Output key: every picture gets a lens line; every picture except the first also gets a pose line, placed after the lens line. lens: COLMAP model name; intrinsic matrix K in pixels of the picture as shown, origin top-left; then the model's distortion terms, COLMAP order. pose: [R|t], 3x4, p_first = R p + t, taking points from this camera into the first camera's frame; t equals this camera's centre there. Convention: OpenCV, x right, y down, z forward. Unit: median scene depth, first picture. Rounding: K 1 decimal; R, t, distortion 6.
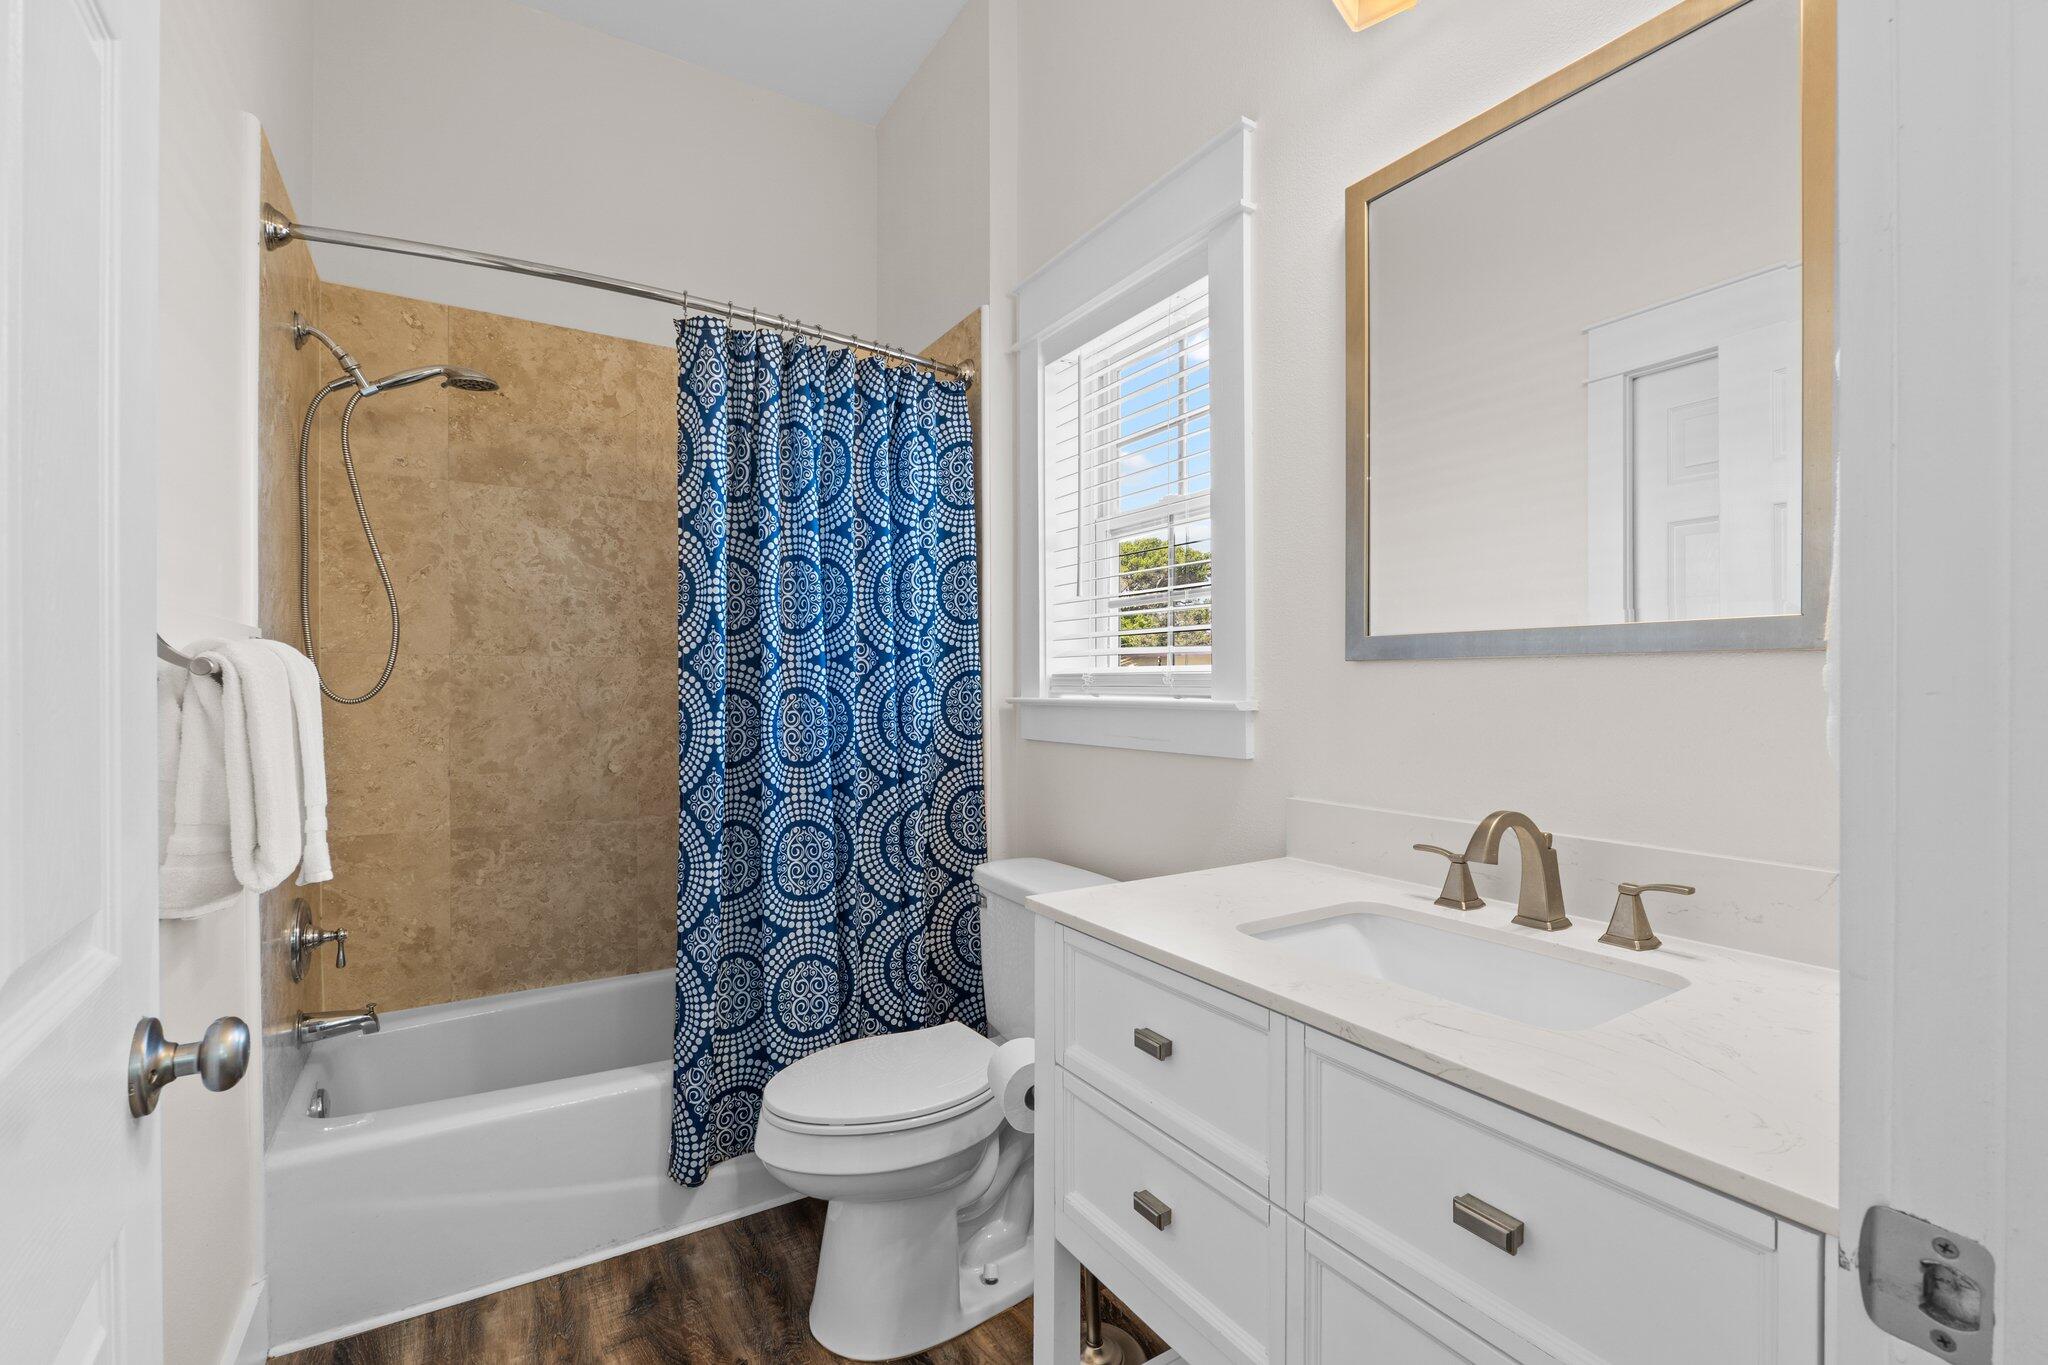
lens RADIAL K [[872.5, 0, 1013.5], [0, 872.5, 687.7], [0, 0, 1]] dist [-0.011081, 0.000025]
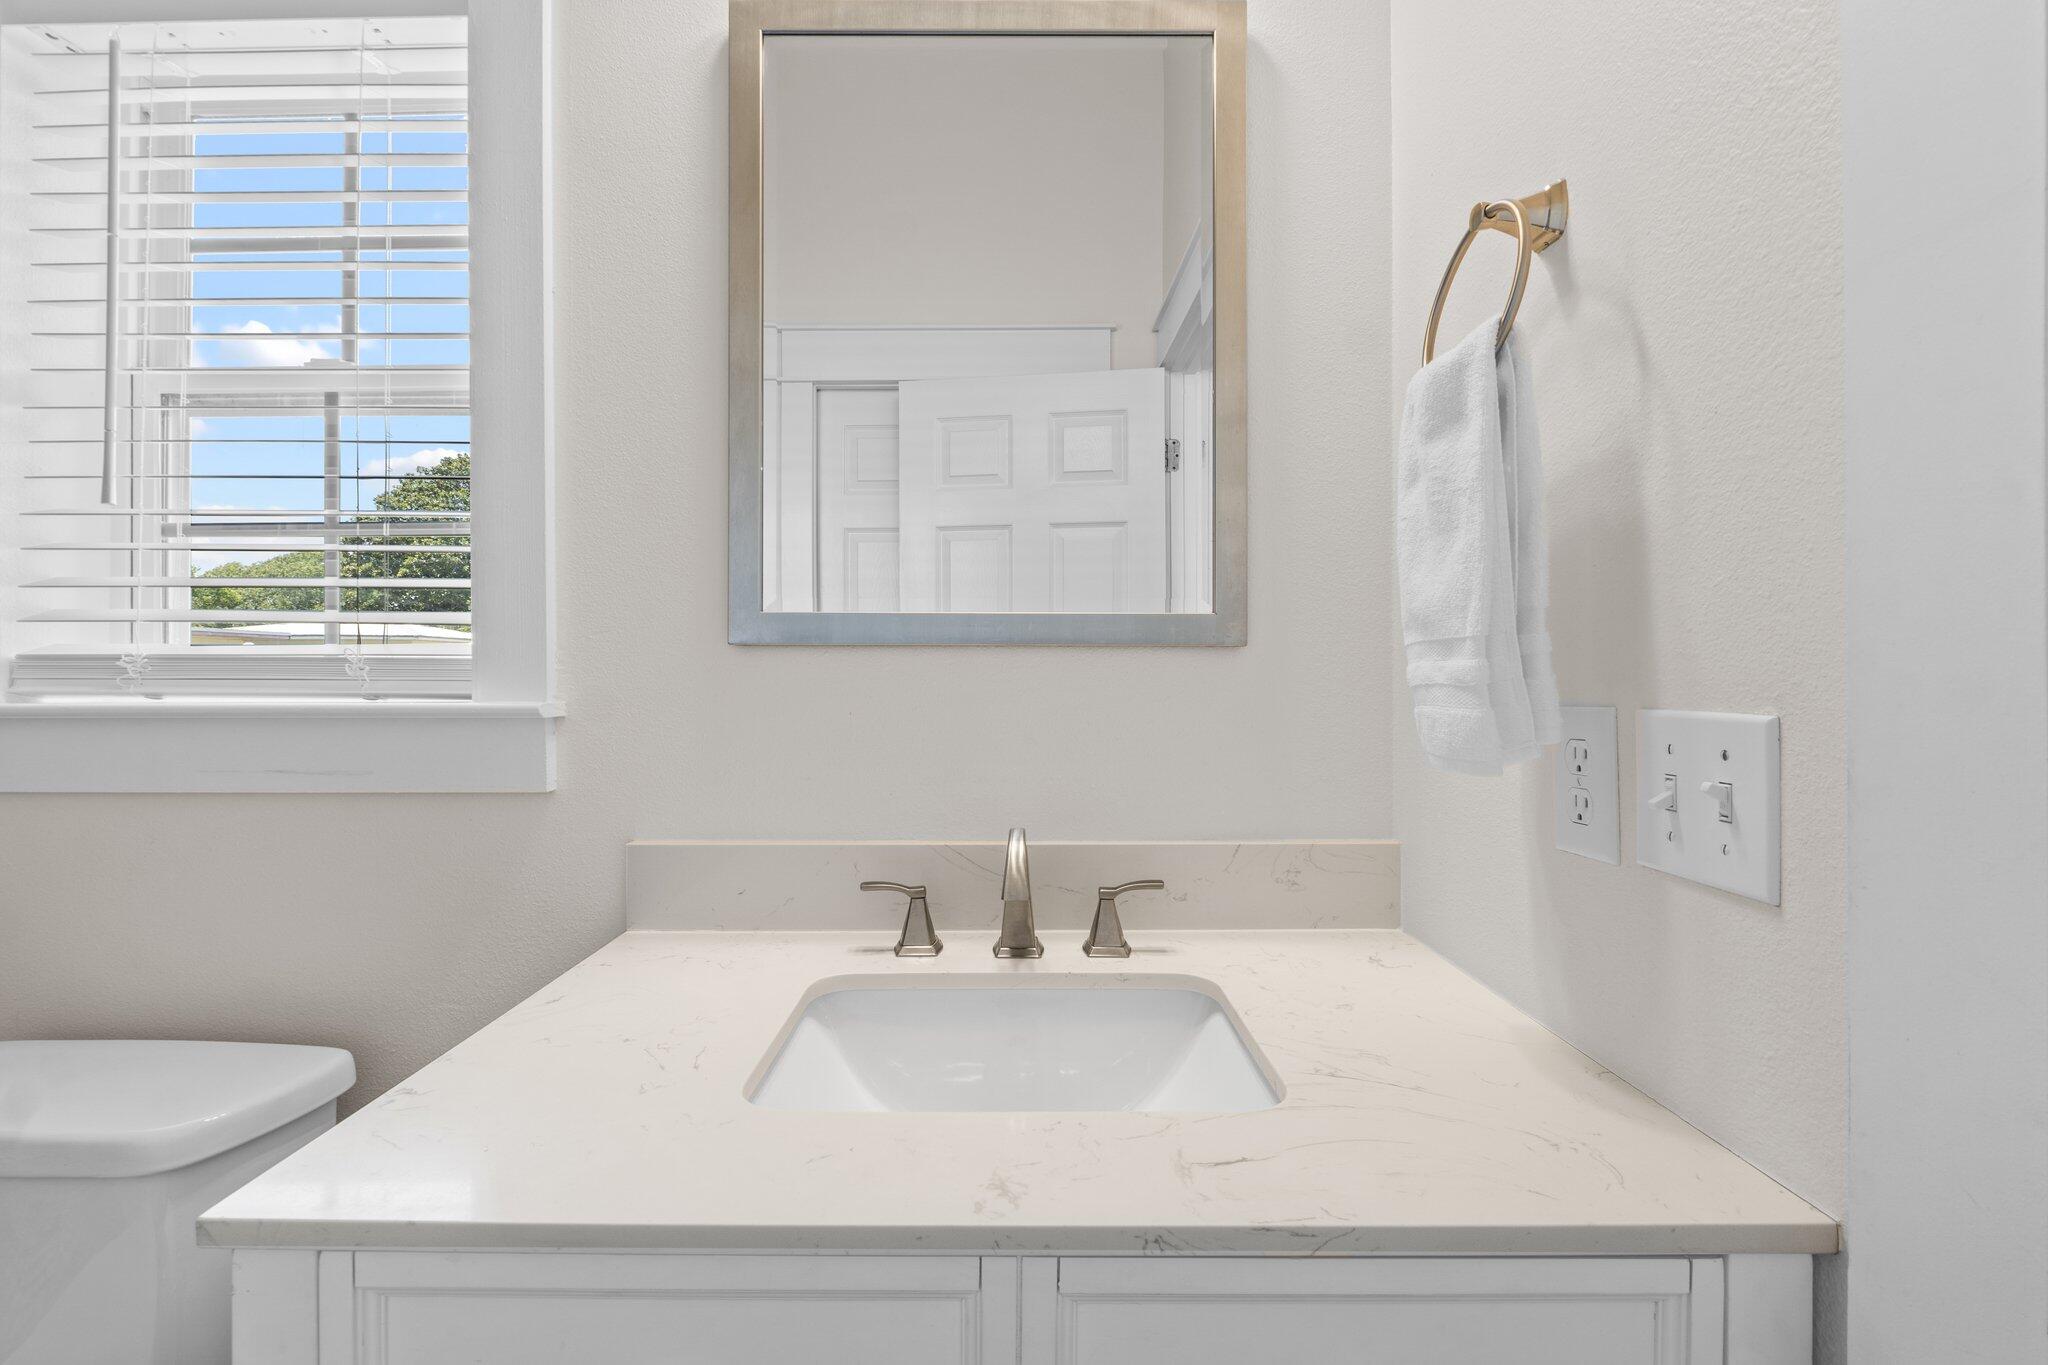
lens RADIAL K [[872.5, 0, 1033.0], [0, 872.5, 671.2], [0, 0, 1]] dist [-0.011081, 0.000025]
pose [[0.527049, 0.005810, 0.849815, -0.076480], [0.002268, 0.999963, -0.008243, -0.000996], [-0.849832, 0.006272, 0.527017, 0.306571]]
